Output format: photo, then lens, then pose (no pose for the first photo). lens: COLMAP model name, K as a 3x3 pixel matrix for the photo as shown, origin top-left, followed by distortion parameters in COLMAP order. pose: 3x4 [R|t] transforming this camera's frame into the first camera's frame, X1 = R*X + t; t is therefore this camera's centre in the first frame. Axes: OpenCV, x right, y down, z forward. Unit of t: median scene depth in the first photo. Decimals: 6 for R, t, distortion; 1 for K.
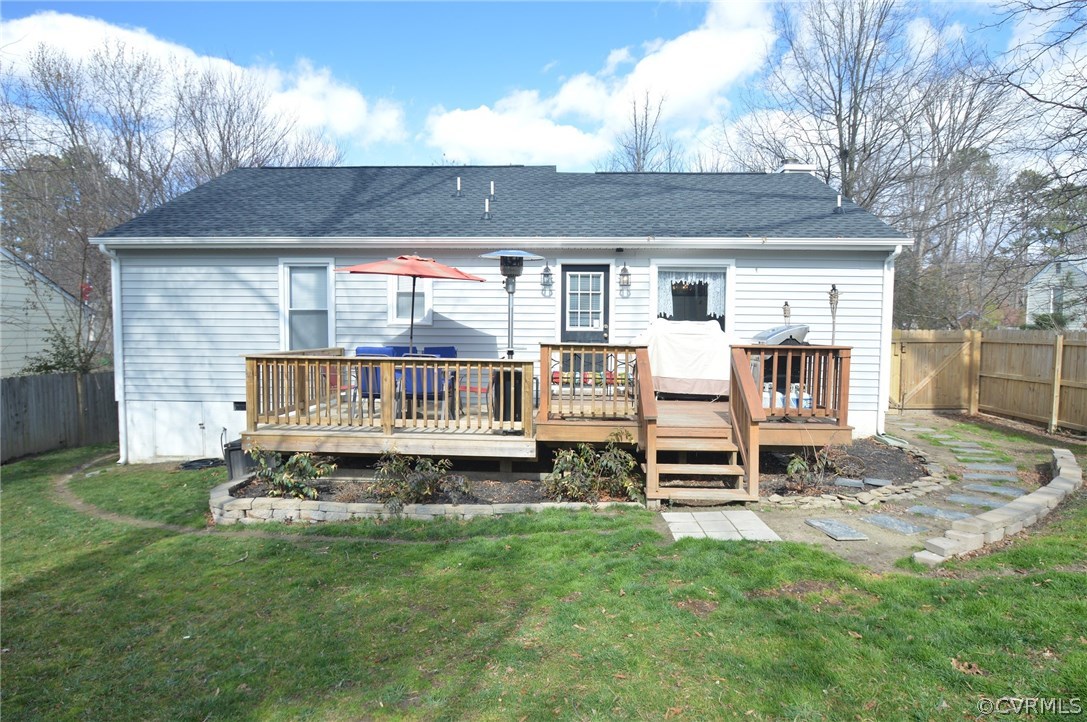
lens RADIAL K [[625.5, 0, 515.2], [0, 625.5, 361.5], [0, 0, 1]] dist [-0.005179, -0.021024]
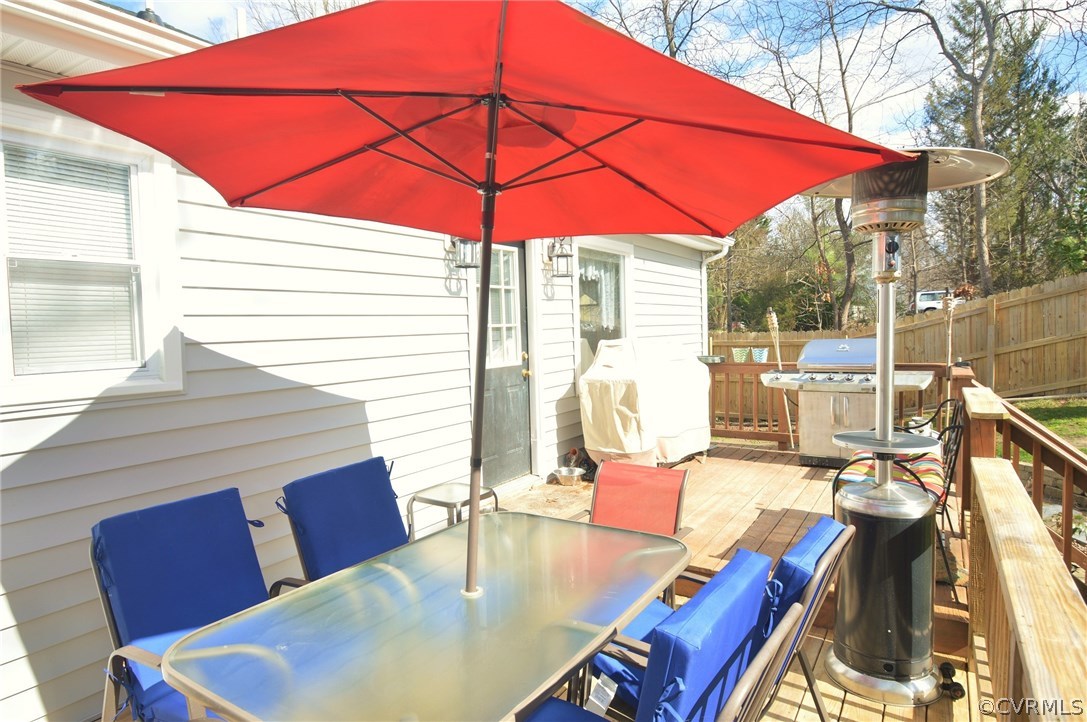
lens RADIAL K [[625.5, 0, 515.2], [0, 625.5, 361.5], [0, 0, 1]] dist [-0.005179, -0.021024]
pose [[0.511998, -0.069962, 0.856133, -0.295672], [0.082357, 0.996084, 0.032146, -0.068800], [-0.855029, 0.054050, 0.515755, 0.753544]]
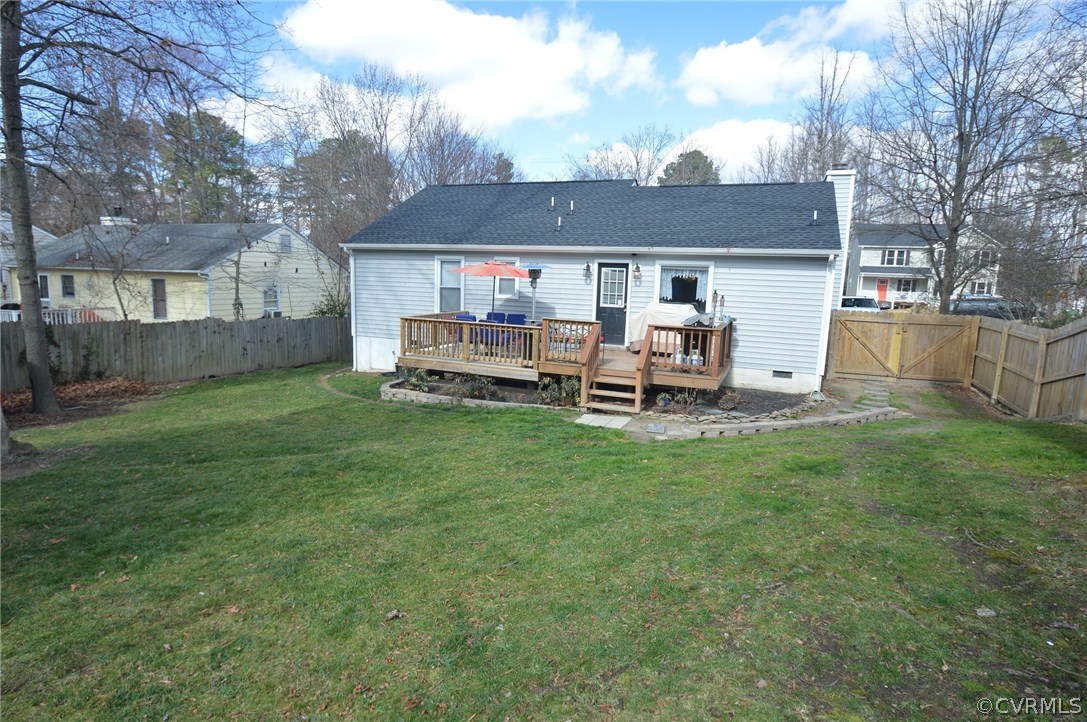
lens RADIAL K [[615.2, 0, 509.5], [0, 615.2, 364.6], [0, 0, 1]] dist [-0.005662, -0.003683]
pose [[0.930083, 0.072864, -0.360050, 0.433317], [-0.039469, 0.994279, 0.099257, -0.049043], [0.365222, -0.078107, 0.927638, -0.491336]]
